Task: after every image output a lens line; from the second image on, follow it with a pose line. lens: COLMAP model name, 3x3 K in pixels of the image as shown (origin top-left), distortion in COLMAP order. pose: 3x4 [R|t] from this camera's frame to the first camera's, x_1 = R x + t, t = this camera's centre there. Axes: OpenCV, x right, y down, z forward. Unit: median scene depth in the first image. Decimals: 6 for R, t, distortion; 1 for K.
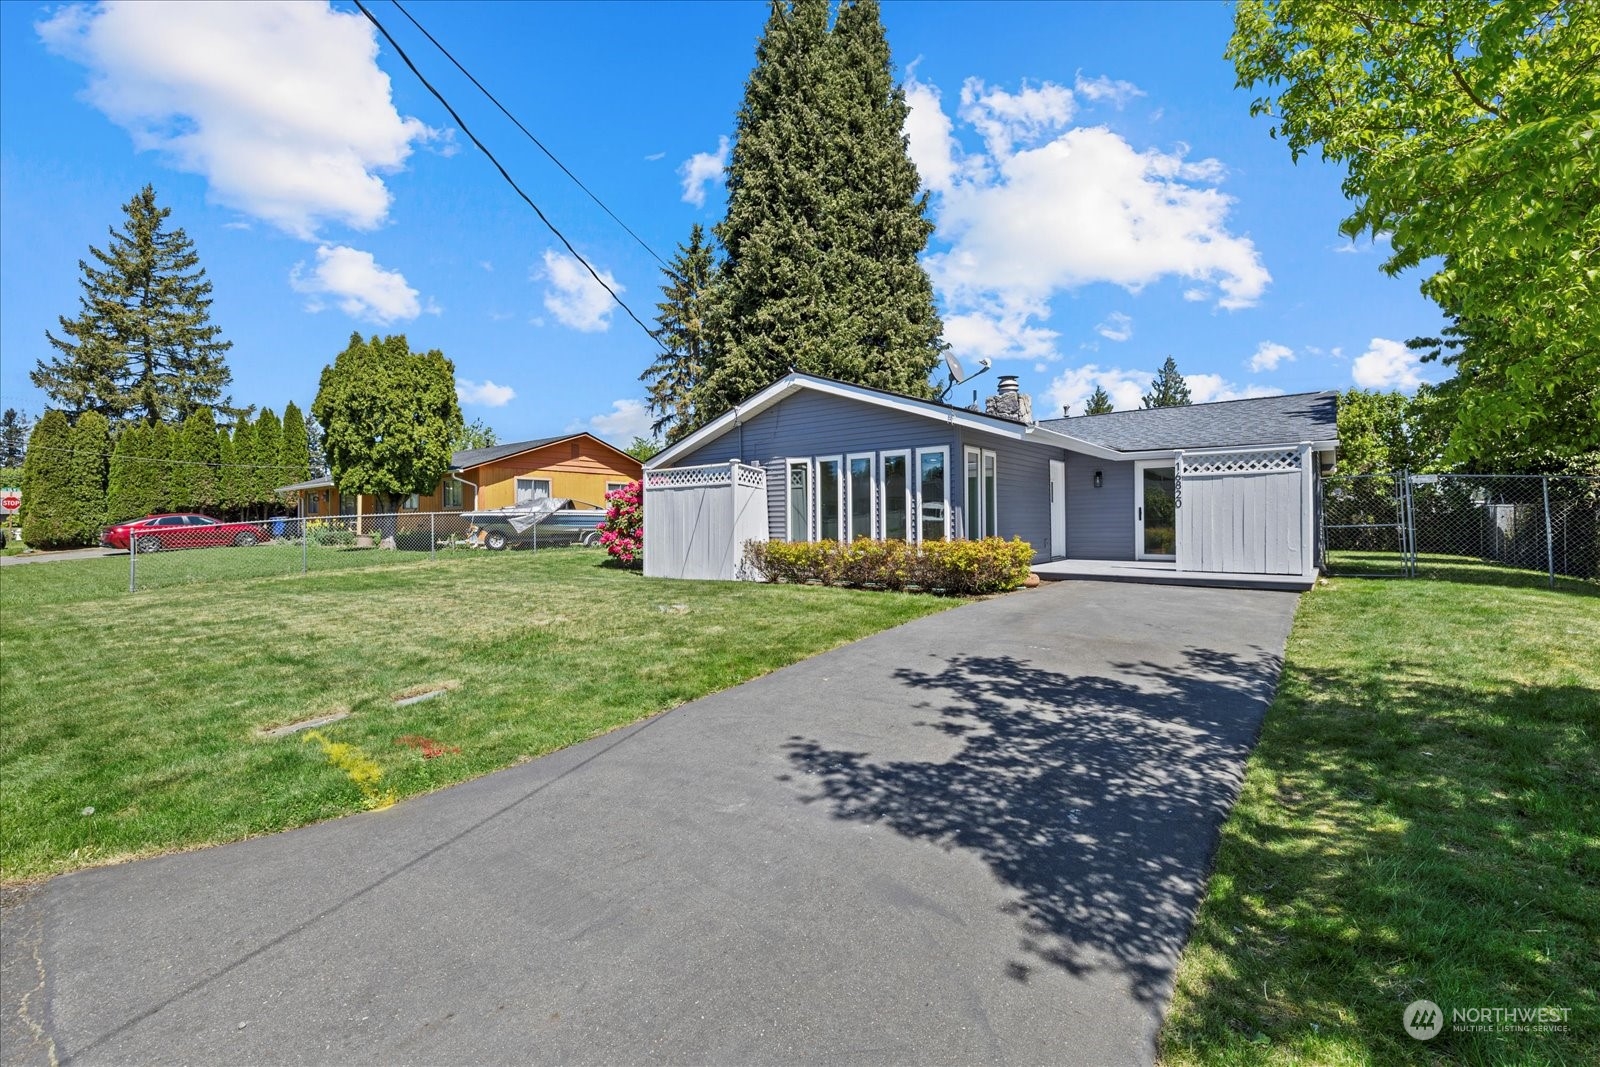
lens RADIAL K [[684.6, 0, 789.8], [0, 684.6, 524.6], [0, 0, 1]] dist [-0.000386, 0.000272]
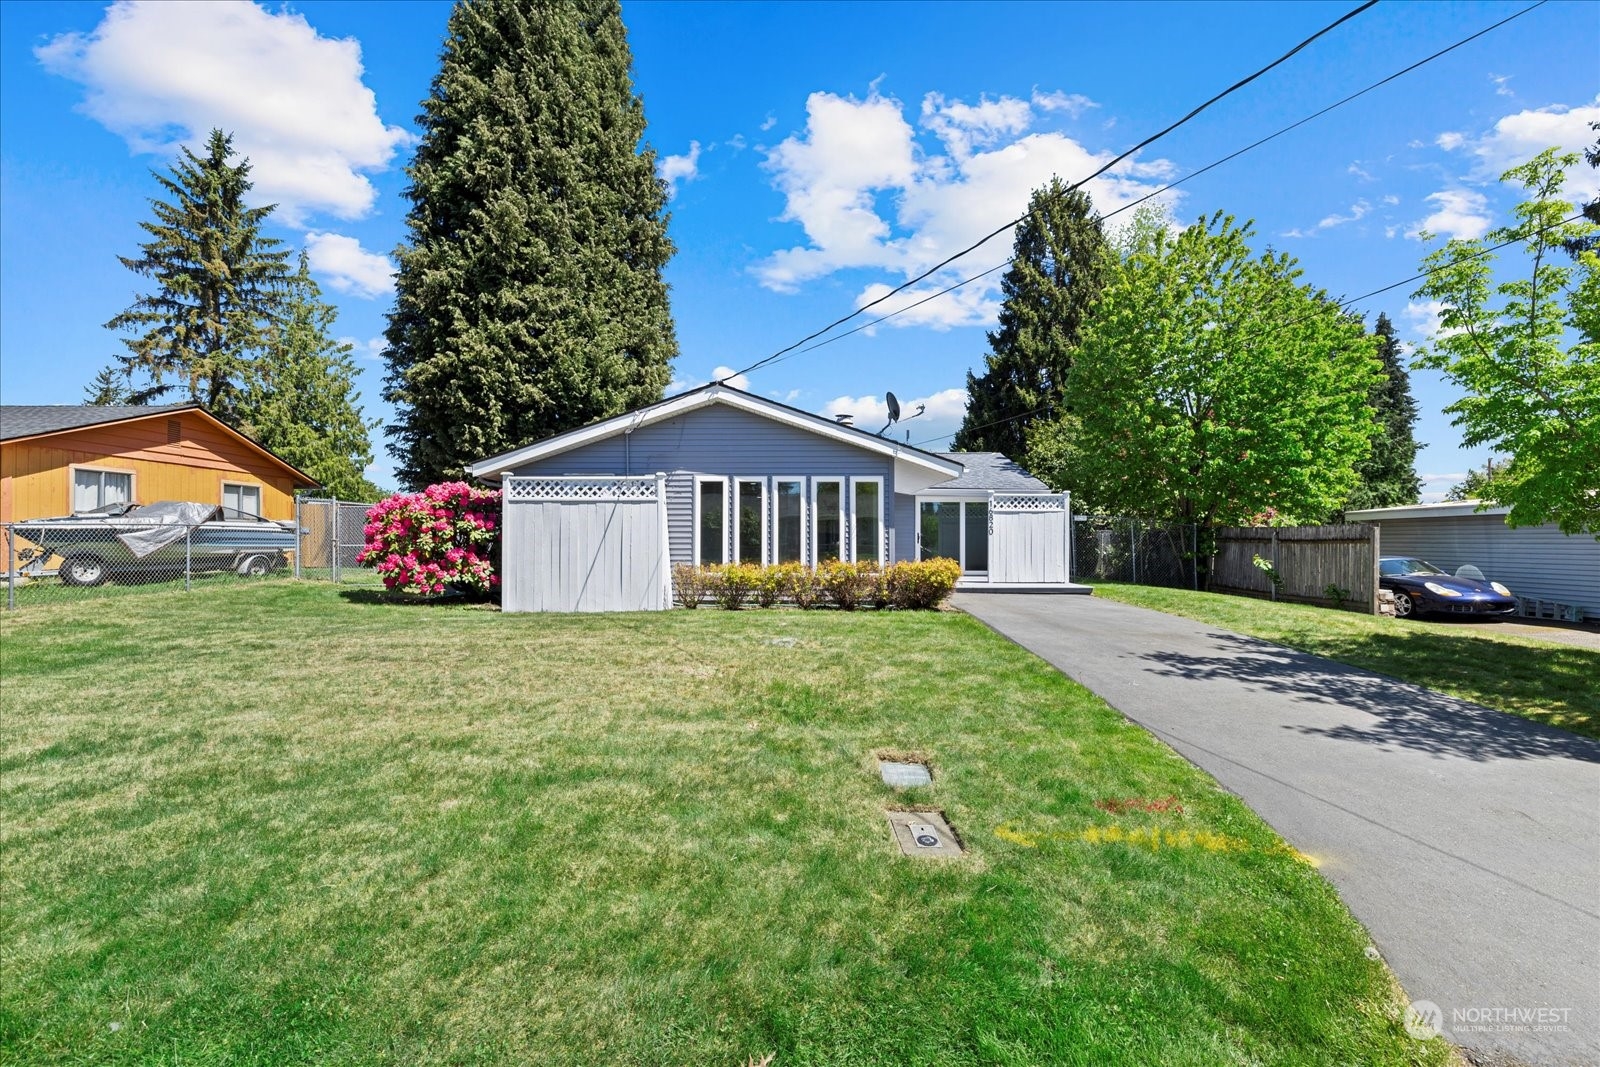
lens RADIAL K [[684.6, 0, 804.8], [0, 684.6, 535.8], [0, 0, 1]] dist [-0.000386, 0.000272]
pose [[0.772286, 0.013084, 0.635140, -0.296789], [-0.005470, 0.999888, -0.013947, -0.001314], [-0.635251, 0.007297, 0.772271, 0.115768]]
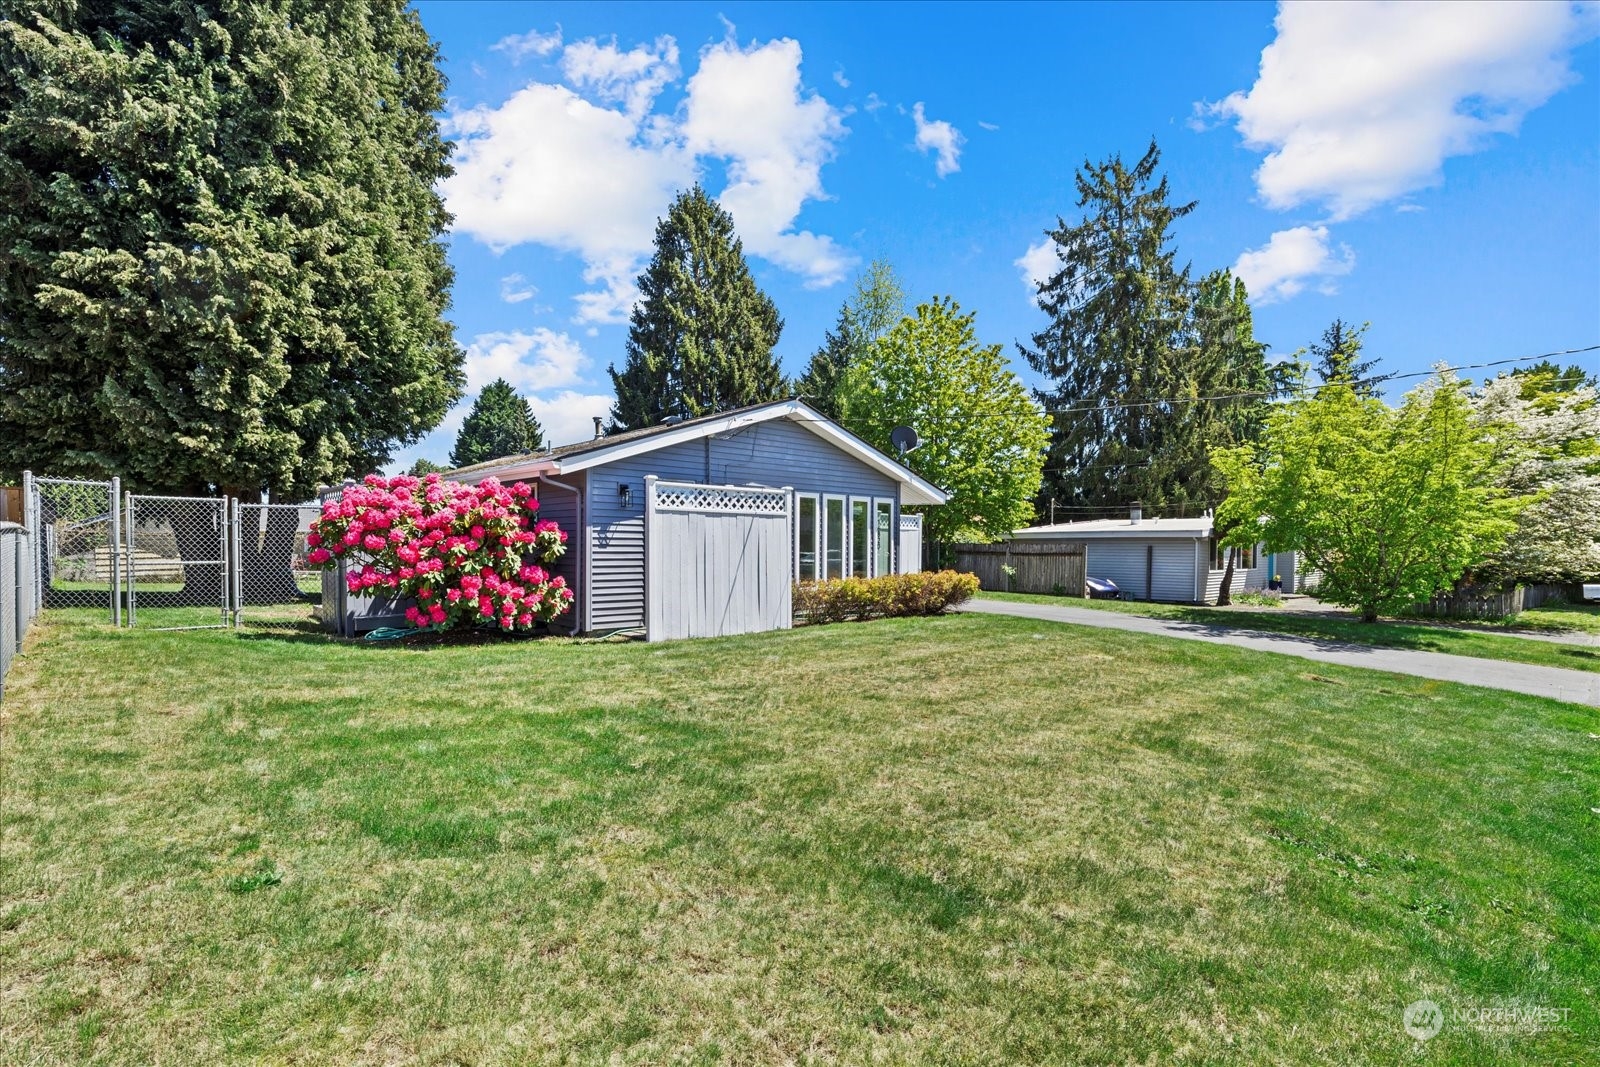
lens RADIAL K [[763.8, 0, 816.4], [0, 763.8, 567.5], [0, 0, 1]] dist [-0.000256, 0.000234]
pose [[0.139480, -0.015949, 0.990096, -0.615816], [-0.006379, 0.999835, 0.017004, -0.005937], [-0.990204, -0.008687, 0.139356, 0.490583]]
